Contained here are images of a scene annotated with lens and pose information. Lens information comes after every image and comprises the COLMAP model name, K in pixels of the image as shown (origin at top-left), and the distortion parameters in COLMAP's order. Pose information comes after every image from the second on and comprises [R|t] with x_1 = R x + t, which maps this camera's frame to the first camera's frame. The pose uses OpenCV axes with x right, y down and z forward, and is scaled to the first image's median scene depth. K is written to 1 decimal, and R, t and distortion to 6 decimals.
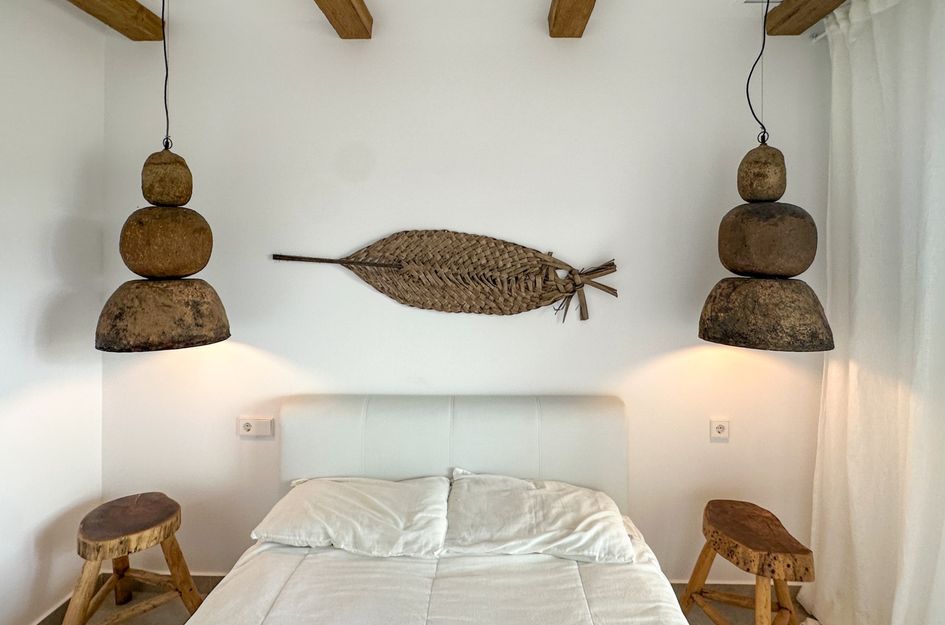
lens RADIAL K [[467.0, 0, 483.2], [0, 467.0, 253.1], [0, 0, 1]] dist [0.000862, -0.002319]
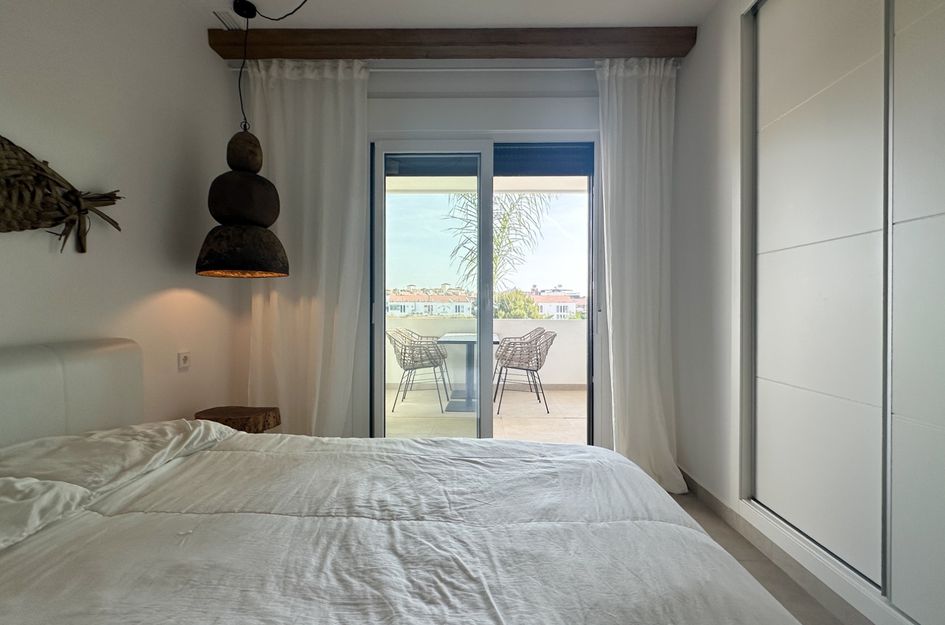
lens RADIAL K [[448.4, 0, 482.0], [0, 448.4, 308.7], [0, 0, 1]] dist [0.001941, -0.001456]
pose [[-0.020019, -0.004250, 0.999791, -0.661732], [-0.008436, 0.999956, 0.004082, 0.249949], [-0.999764, -0.008352, -0.020054, 0.291920]]
